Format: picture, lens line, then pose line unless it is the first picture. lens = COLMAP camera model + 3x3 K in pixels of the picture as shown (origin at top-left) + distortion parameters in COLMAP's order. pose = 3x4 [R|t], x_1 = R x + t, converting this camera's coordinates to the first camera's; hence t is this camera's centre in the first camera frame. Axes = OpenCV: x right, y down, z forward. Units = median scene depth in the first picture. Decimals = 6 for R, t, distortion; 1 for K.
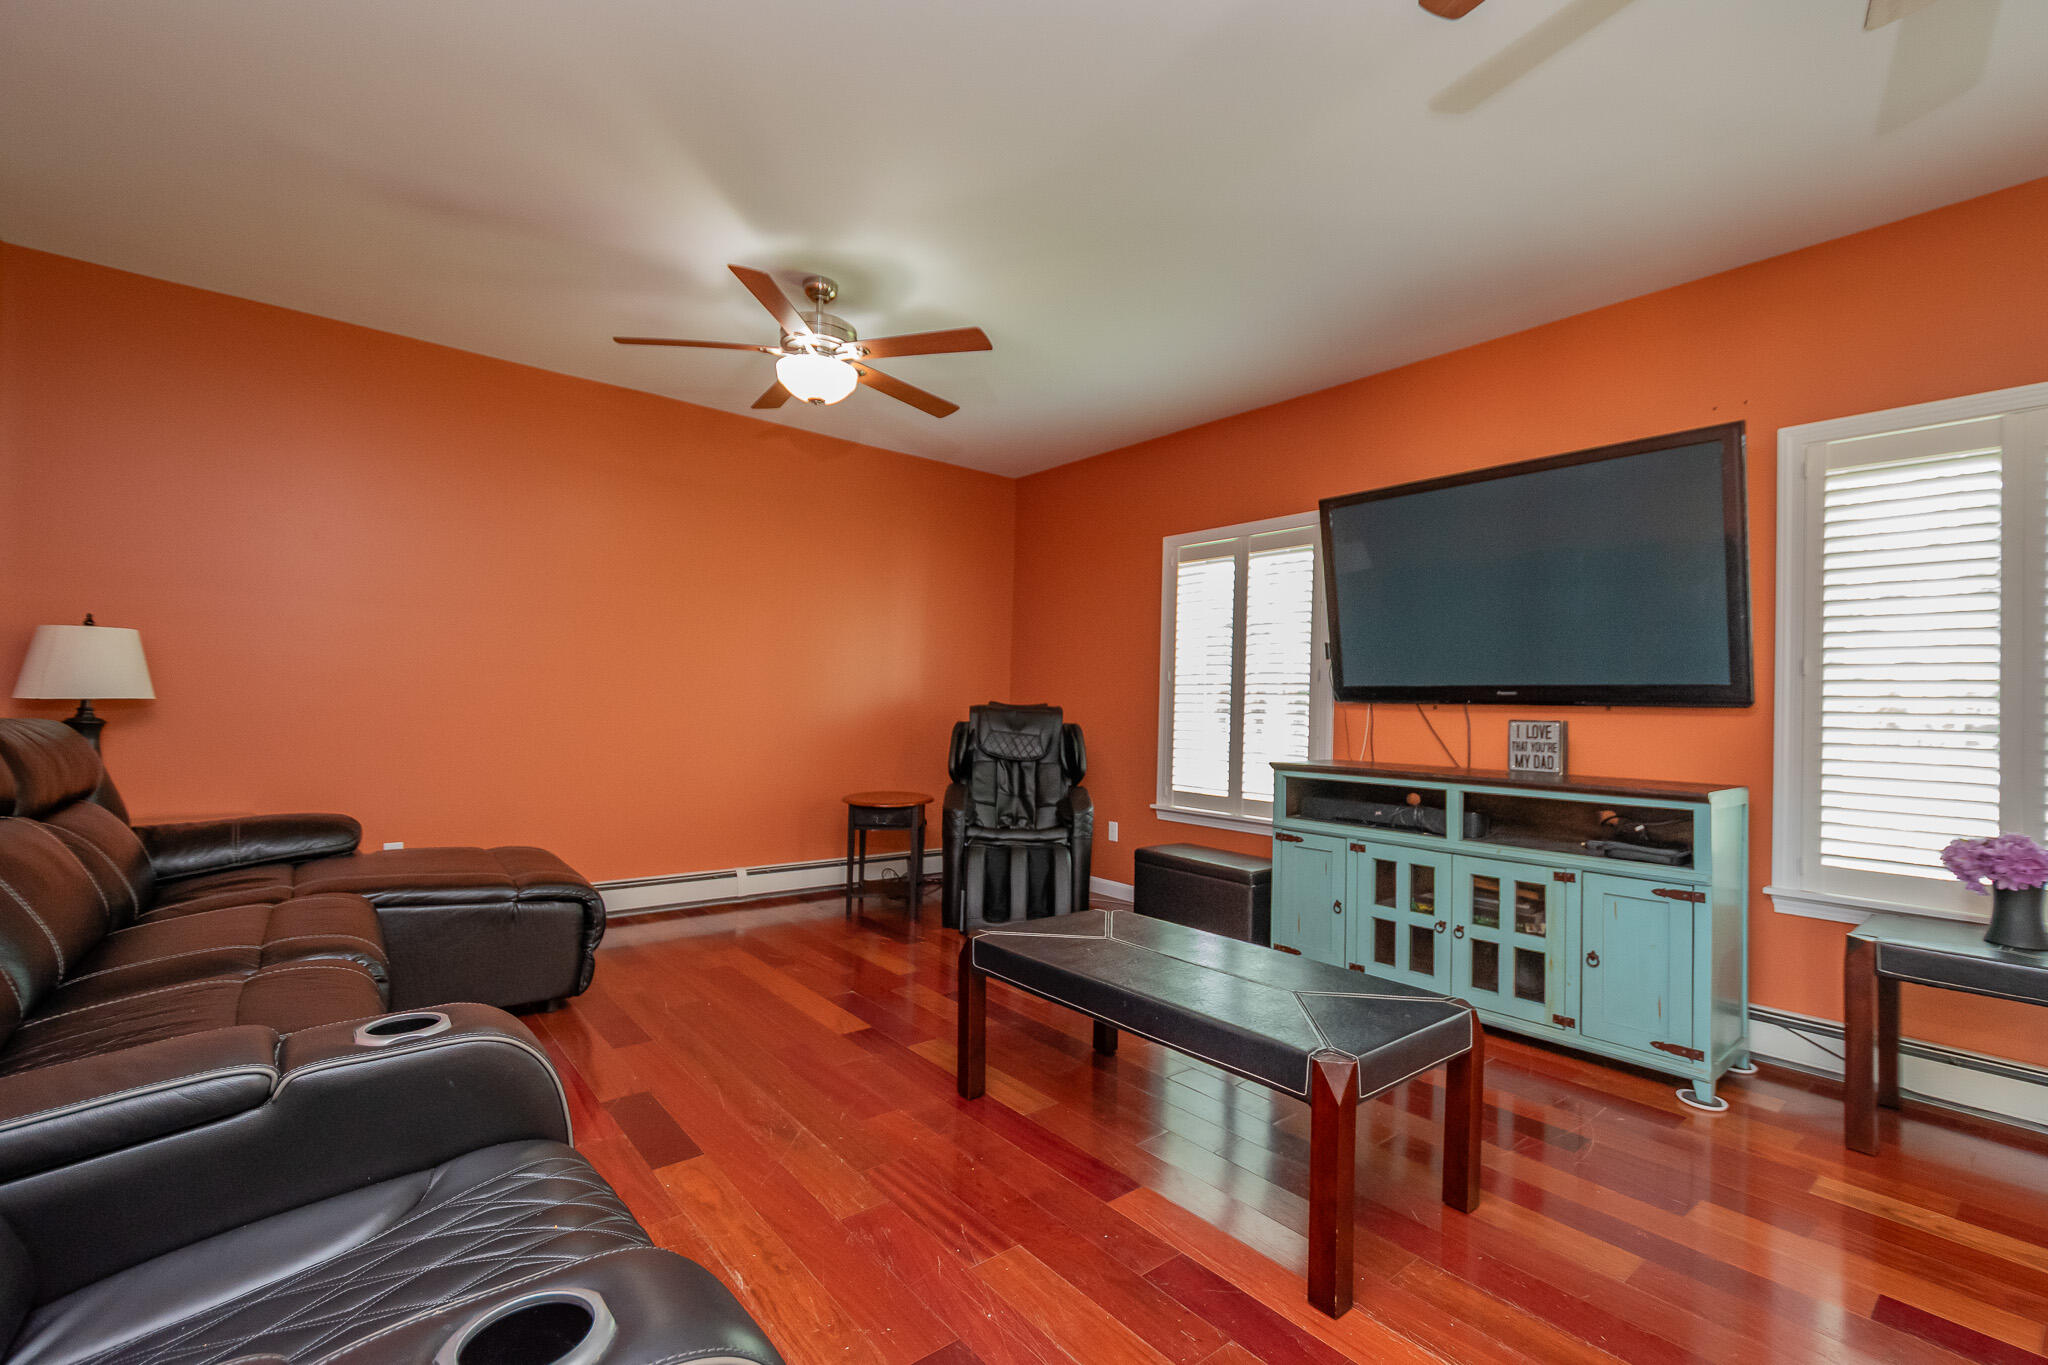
lens RADIAL K [[897.5, 0, 1039.6], [0, 897.5, 685.4], [0, 0, 1]] dist [0.017759, -0.005799]
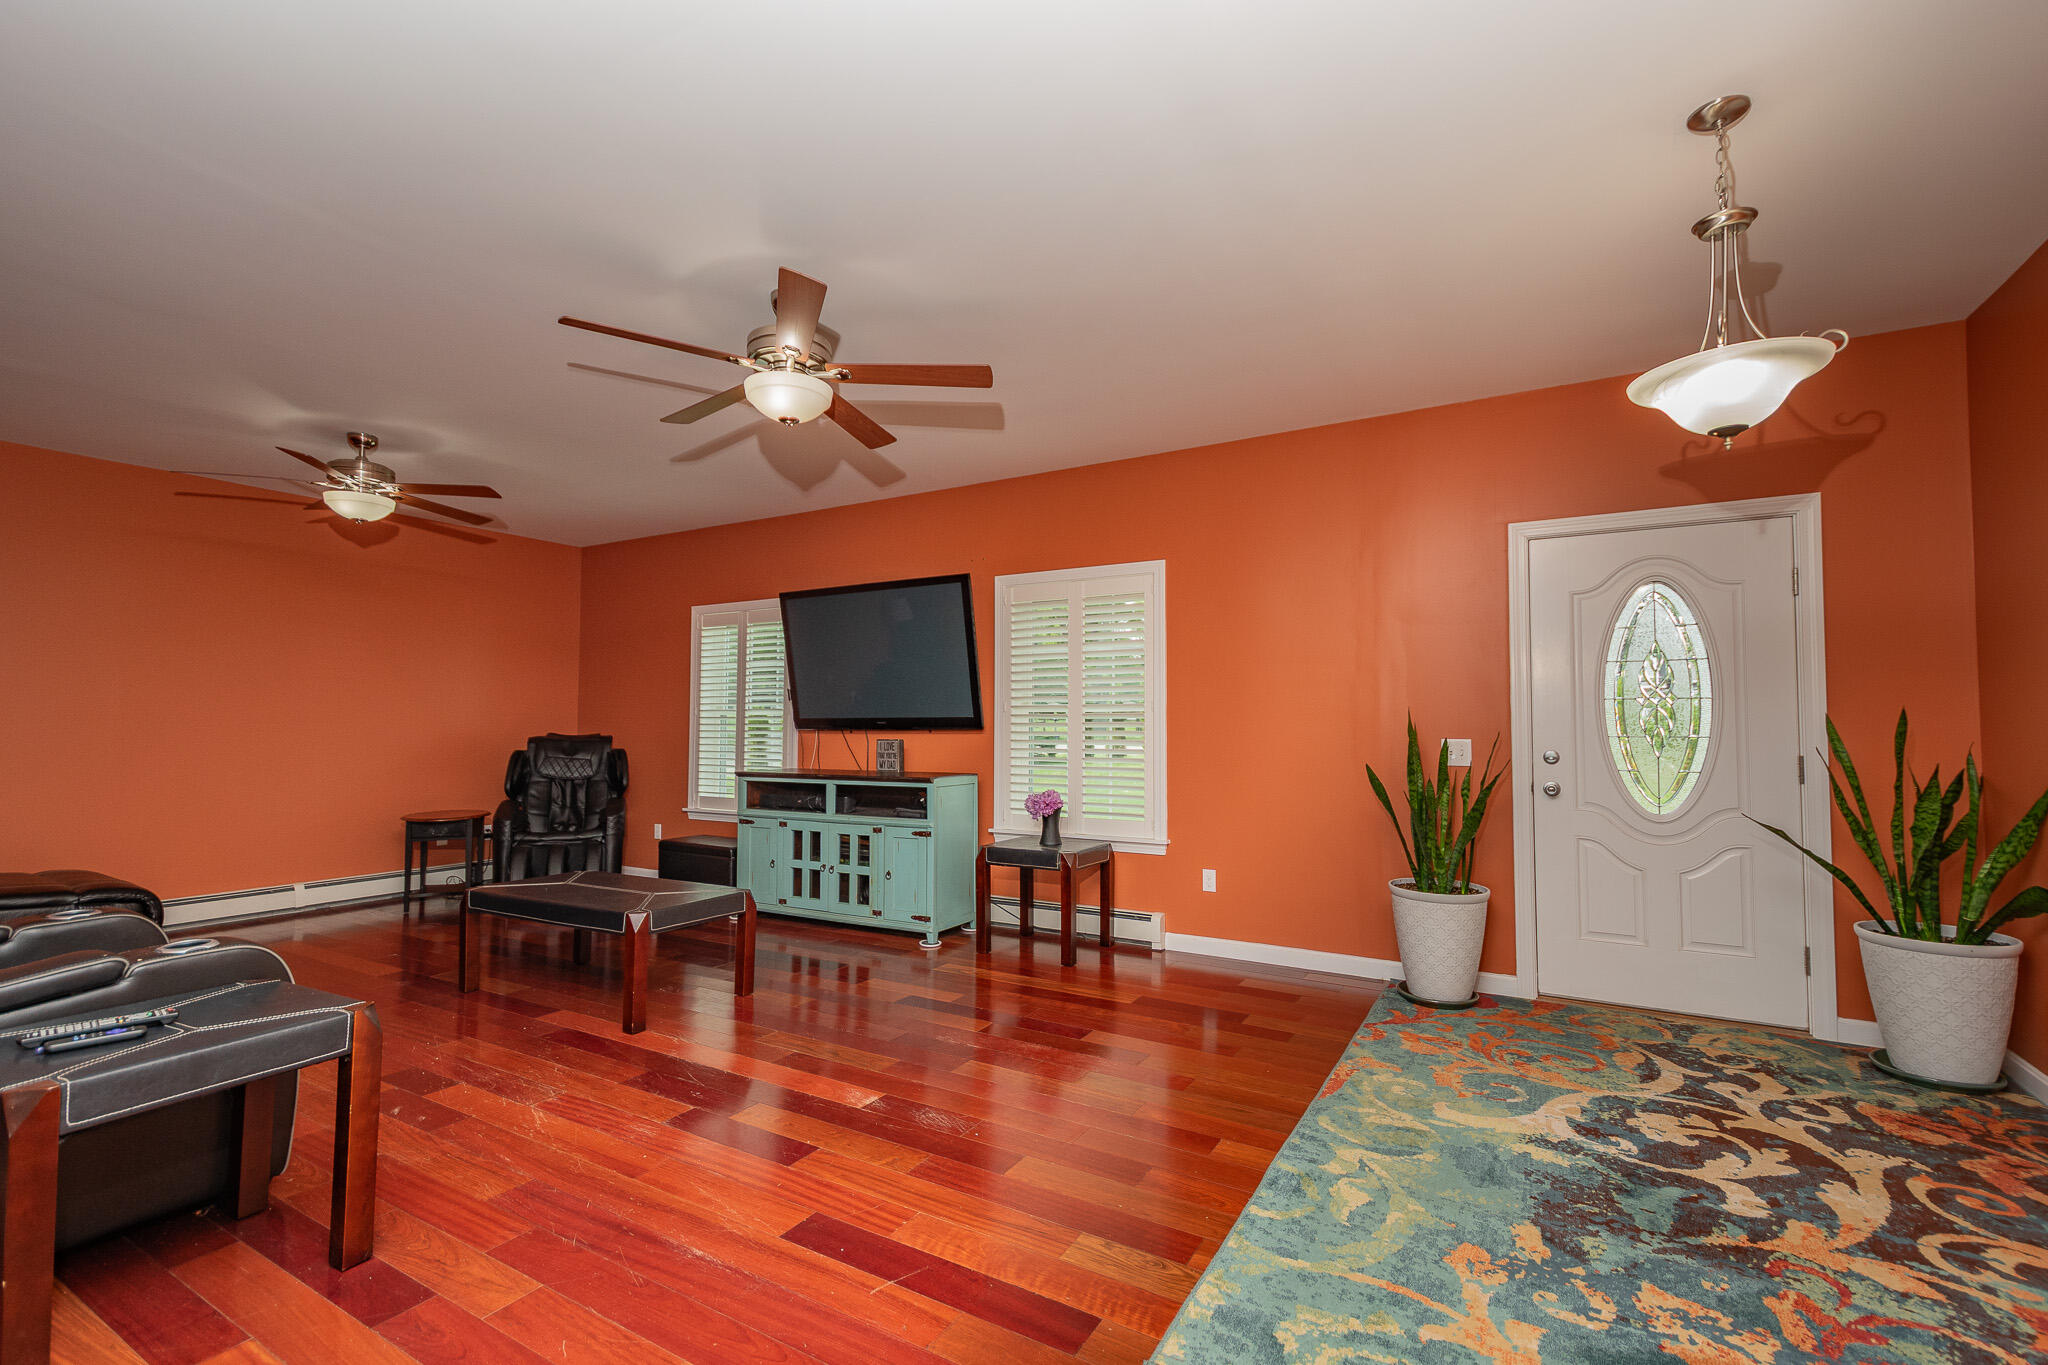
lens RADIAL K [[897.5, 0, 1039.6], [0, 897.5, 685.4], [0, 0, 1]] dist [0.017759, -0.005799]
pose [[0.939495, -0.009605, 0.342427, 0.246687], [0.015404, 0.999780, -0.014221, -0.031941], [-0.342215, 0.018635, 0.939437, -0.636443]]
